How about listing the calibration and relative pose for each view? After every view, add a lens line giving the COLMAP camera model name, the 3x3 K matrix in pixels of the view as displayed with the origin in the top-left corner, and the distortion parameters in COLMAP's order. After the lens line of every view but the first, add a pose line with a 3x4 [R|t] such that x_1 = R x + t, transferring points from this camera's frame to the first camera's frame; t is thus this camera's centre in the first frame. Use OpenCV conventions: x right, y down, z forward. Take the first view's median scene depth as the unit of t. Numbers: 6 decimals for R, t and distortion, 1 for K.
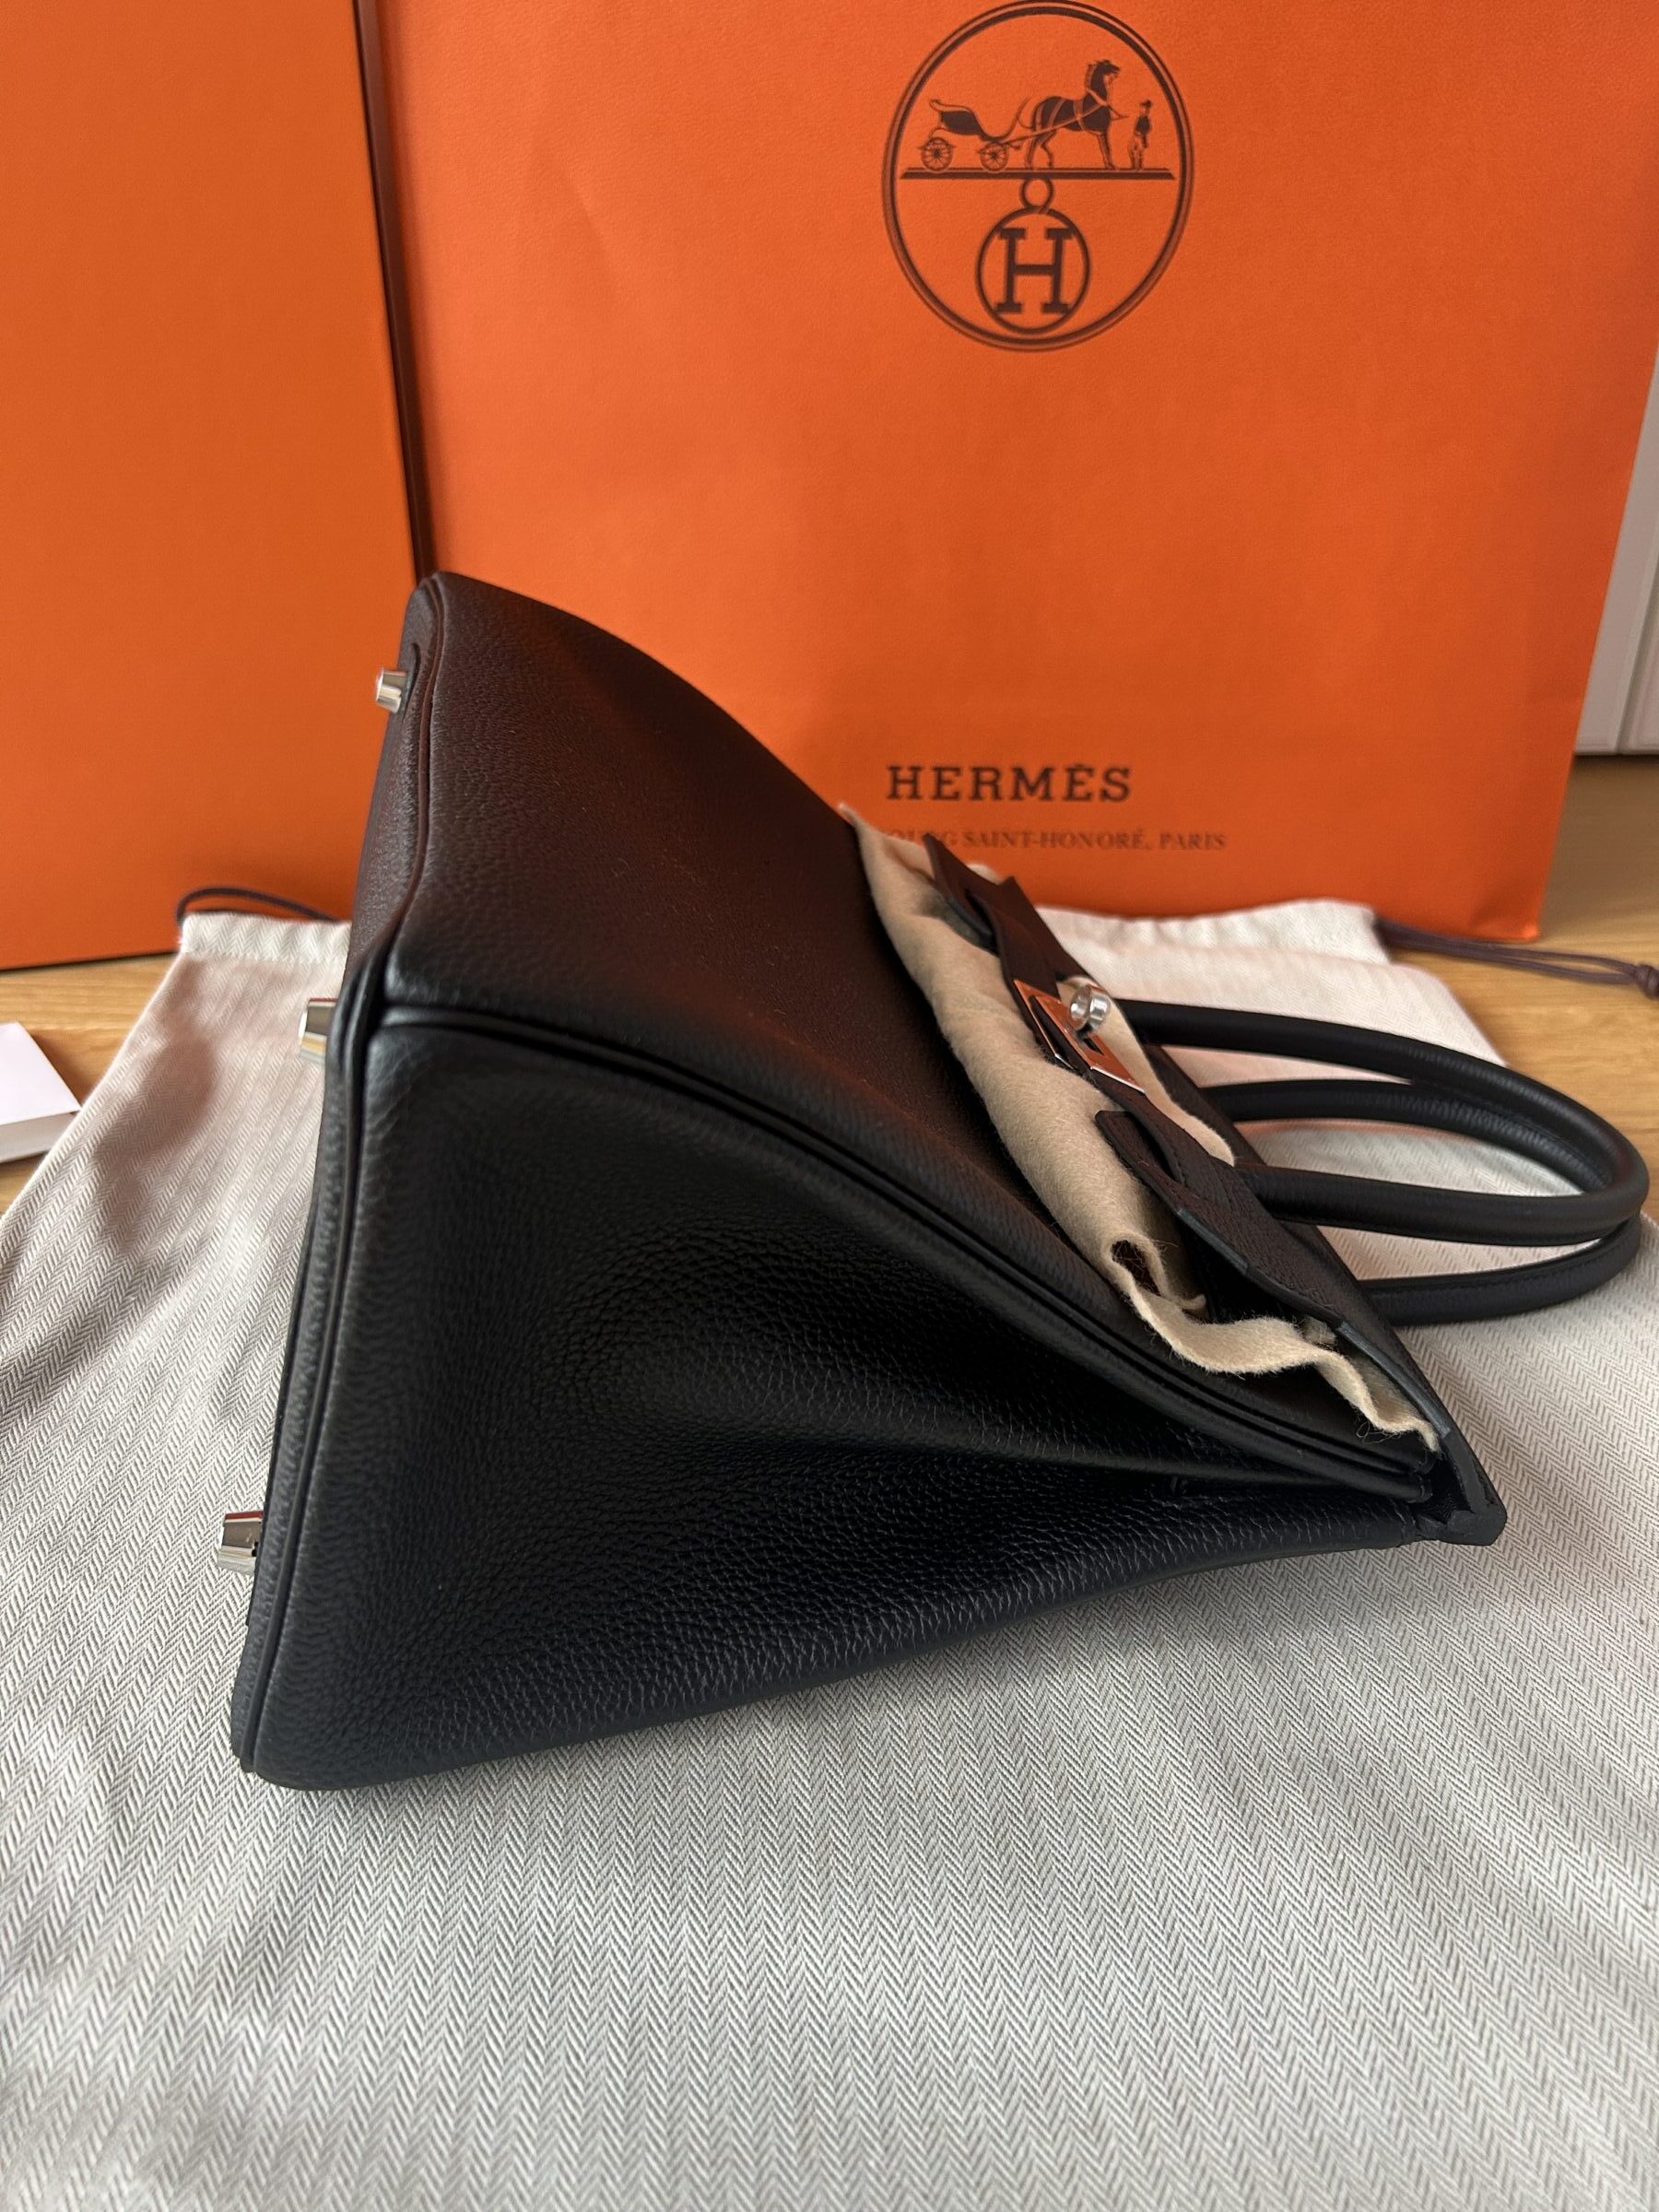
lens RADIAL K [[1692.5, 0, 771.2], [0, 1692.5, 1092.8], [0, 0, 1]] dist [0.024148, -0.052985]
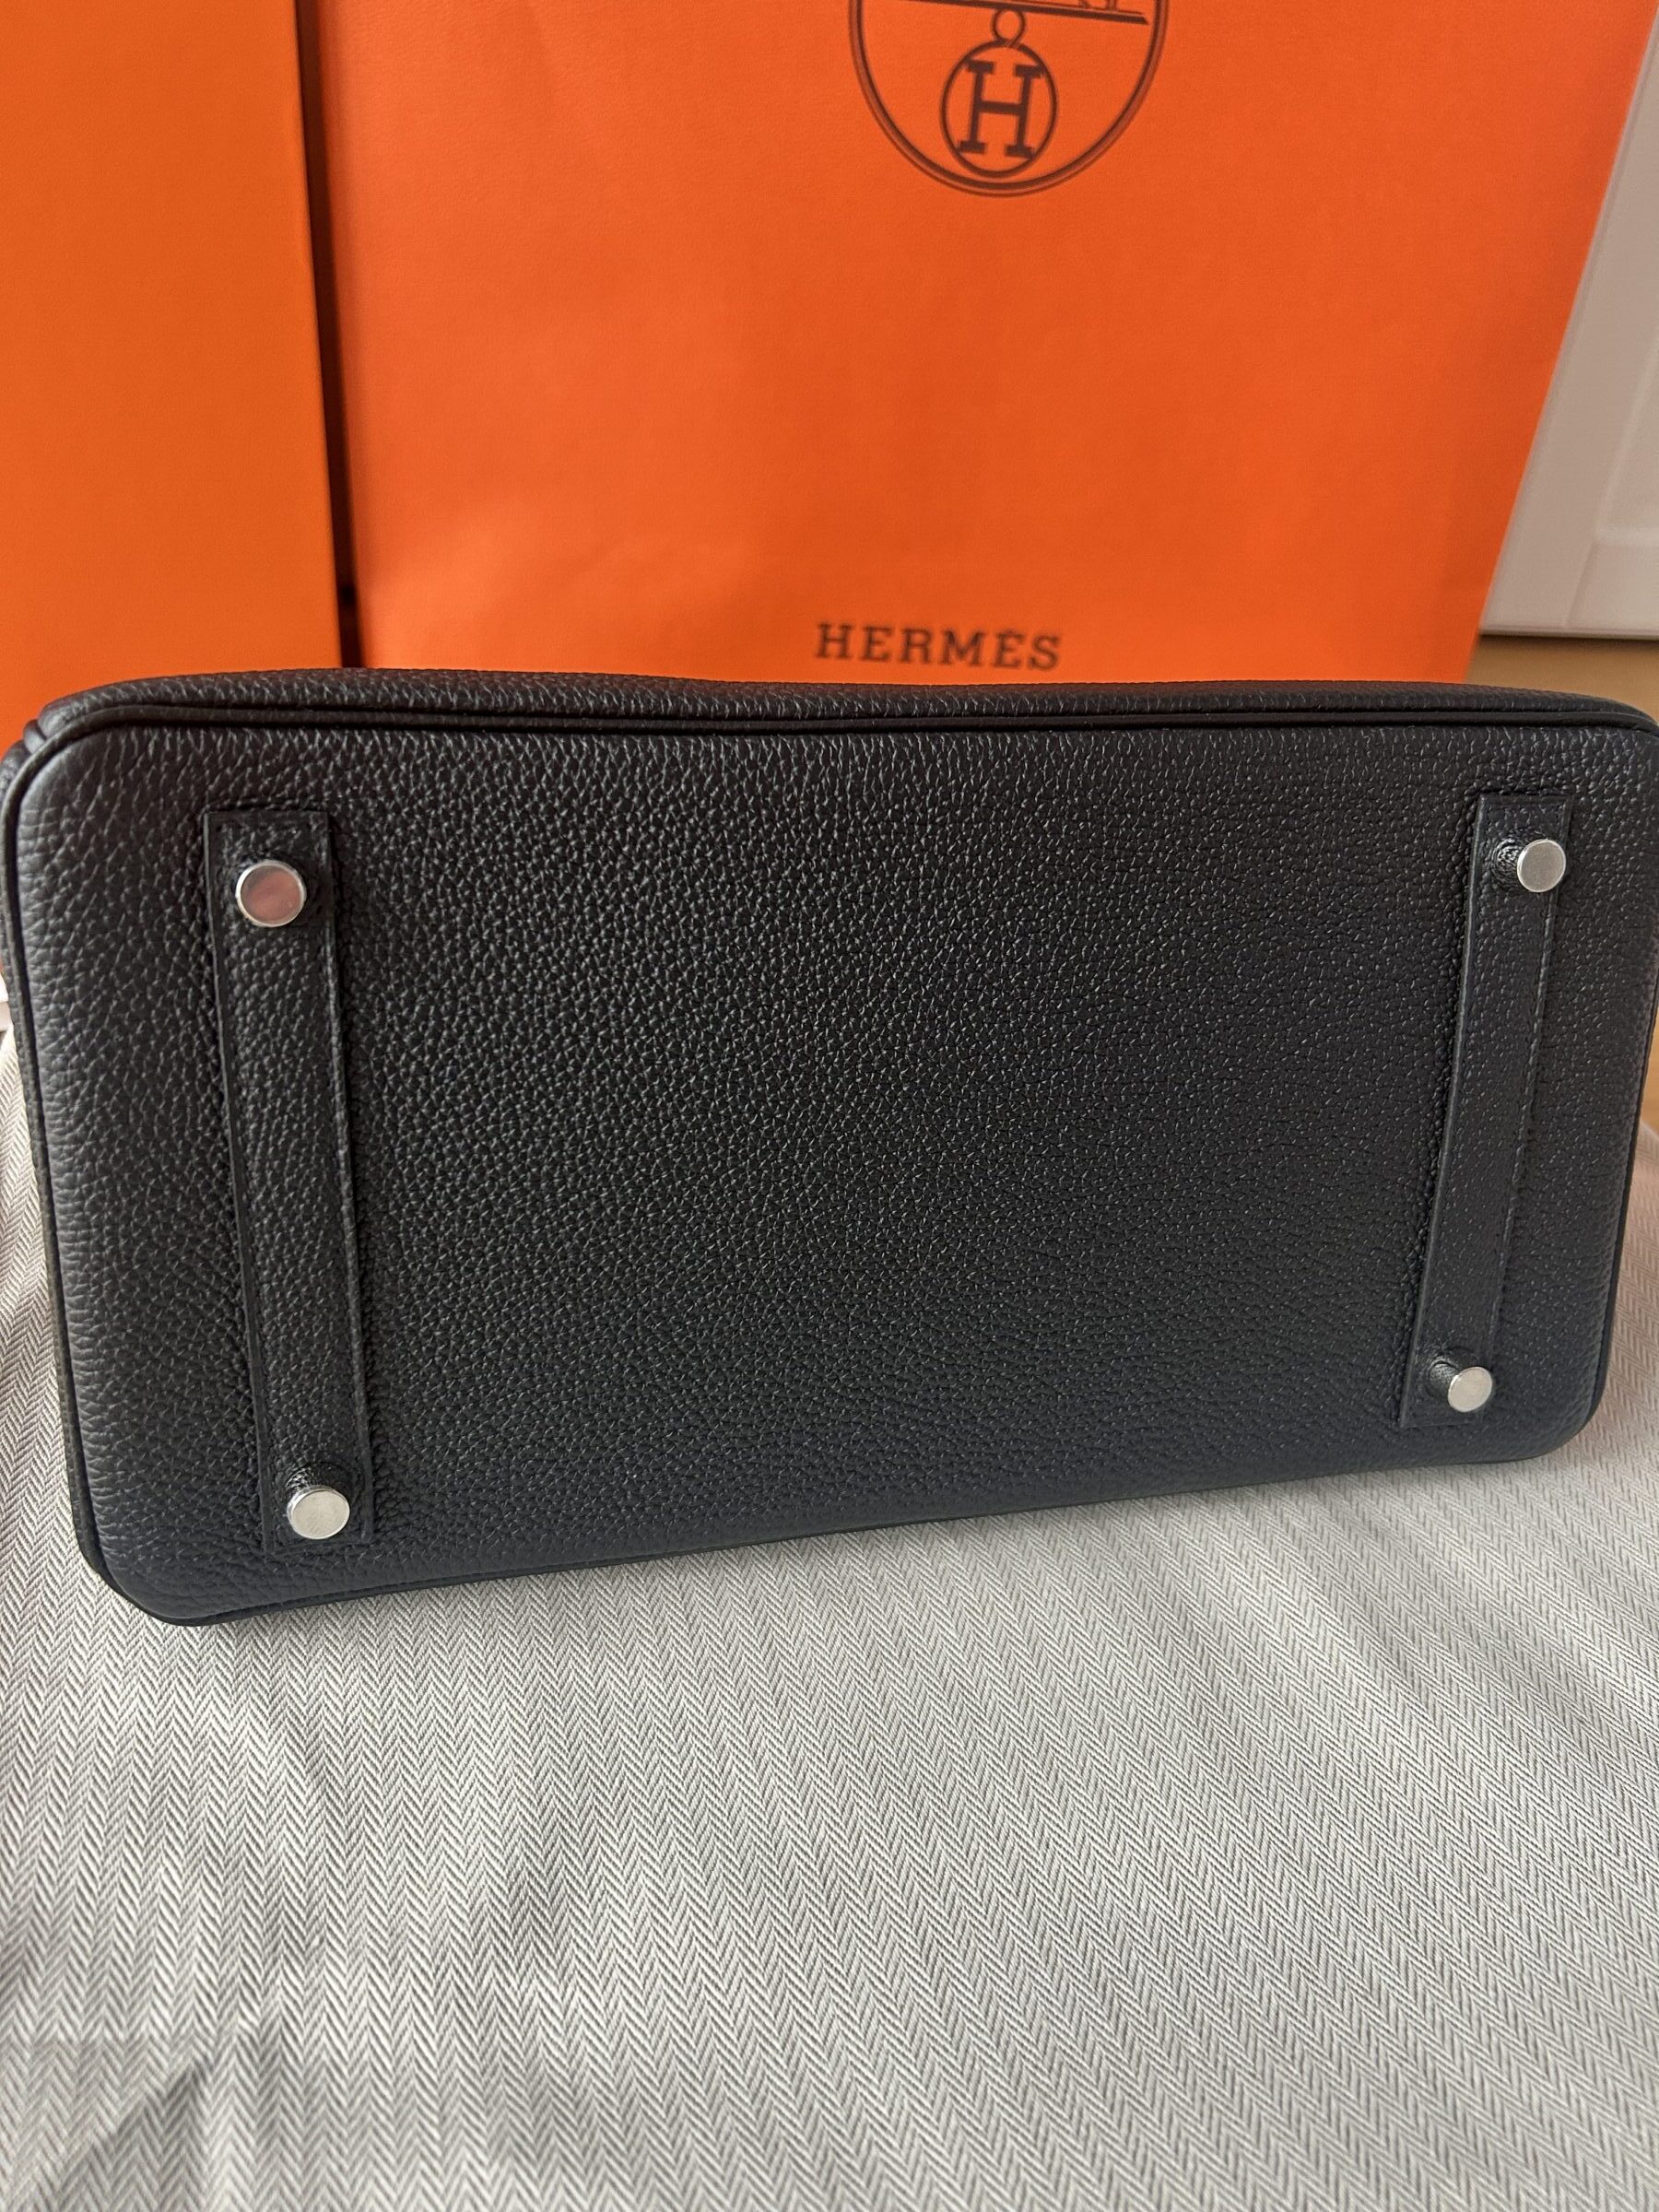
lens RADIAL K [[1692.5, 0, 833.0], [0, 1692.5, 1100.7], [0, 0, 1]] dist [0.024148, -0.052985]
pose [[0.981871, -0.021438, 0.188337, -0.133283], [0.000945, 0.994125, 0.108234, -0.031193], [-0.189551, -0.106093, 0.976122, 0.022010]]
